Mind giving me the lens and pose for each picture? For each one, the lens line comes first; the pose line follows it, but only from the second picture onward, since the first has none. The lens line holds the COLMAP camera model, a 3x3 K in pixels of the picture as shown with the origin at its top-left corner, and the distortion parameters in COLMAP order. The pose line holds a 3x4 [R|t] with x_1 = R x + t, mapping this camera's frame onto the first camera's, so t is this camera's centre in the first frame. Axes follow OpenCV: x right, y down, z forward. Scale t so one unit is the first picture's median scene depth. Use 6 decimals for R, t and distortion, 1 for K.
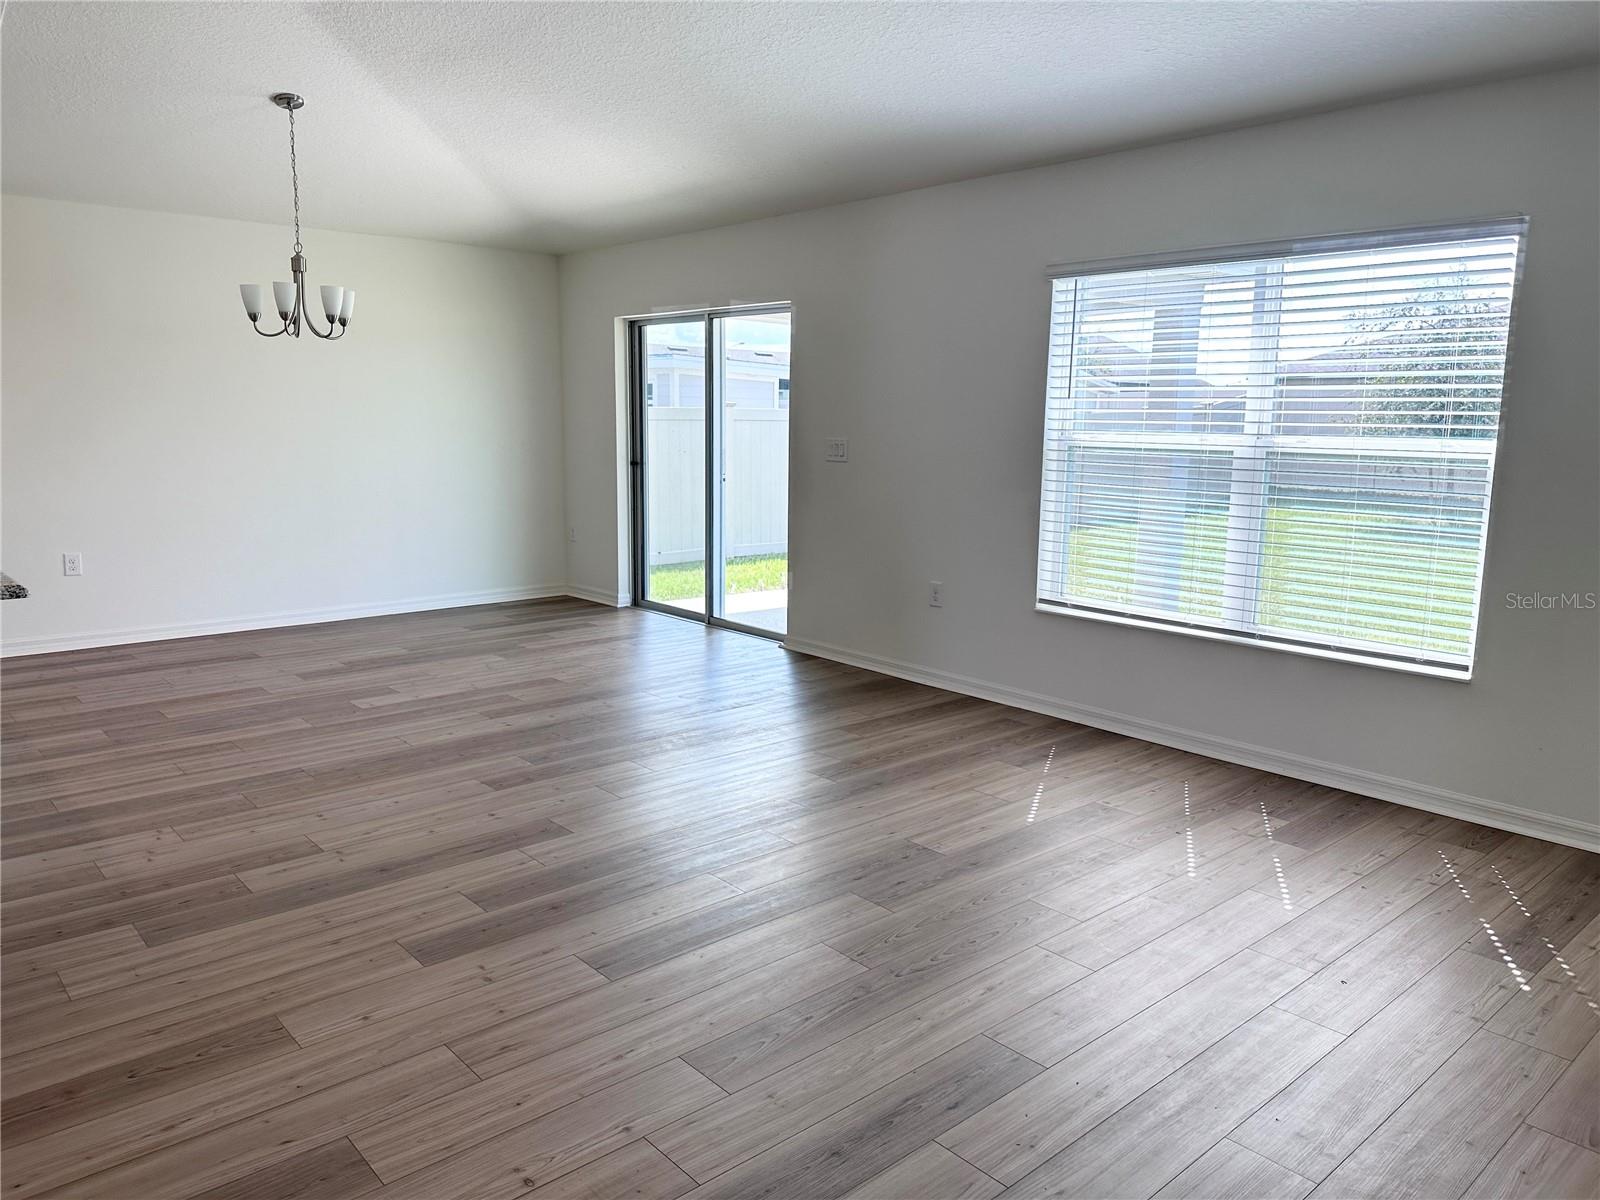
lens RADIAL K [[1121.9, 0, 798.4], [0, 1121.9, 602.5], [0, 0, 1]] dist [-0.001132, -0.002867]
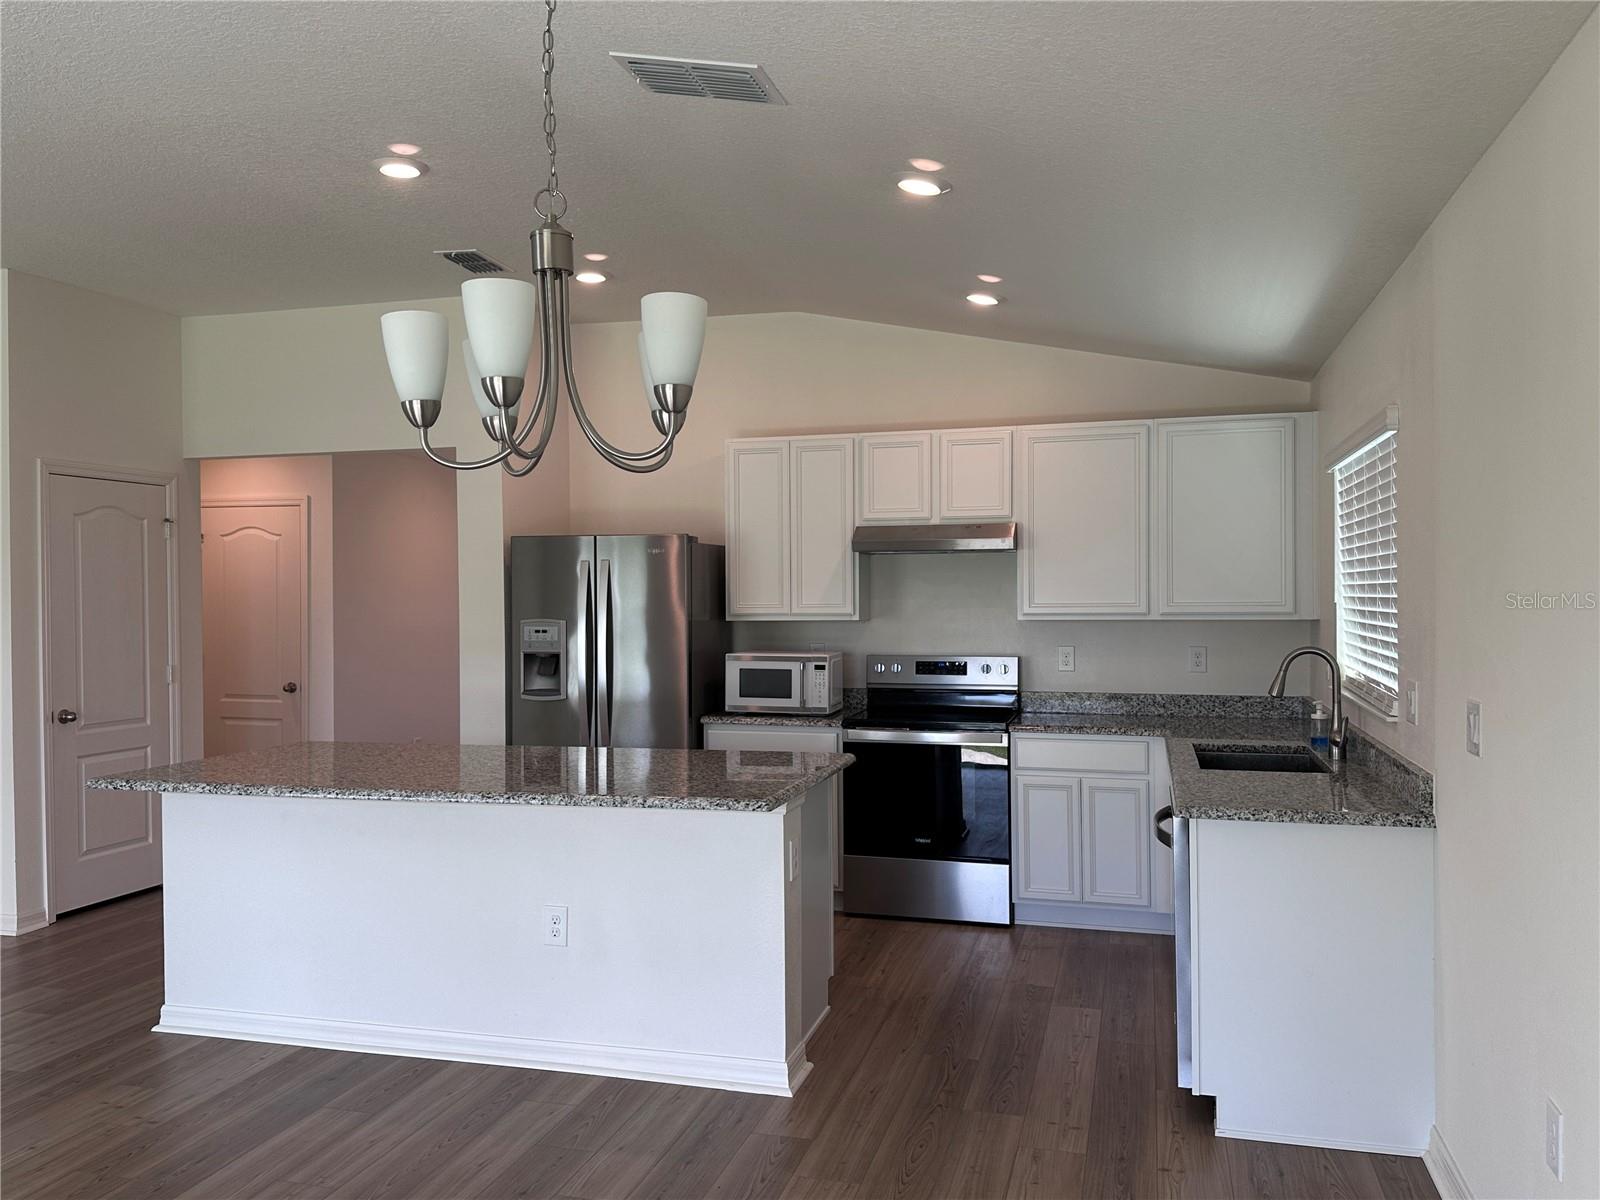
lens RADIAL K [[1260.3, 0, 783.3], [0, 1260.3, 604.0], [0, 0, 1]] dist [0.090728, -0.129678]
pose [[-0.843964, -0.003602, -0.536388, -0.379183], [-0.092053, 0.986115, 0.138217, -0.325459], [0.528442, 0.166026, -0.832577, 1.726409]]
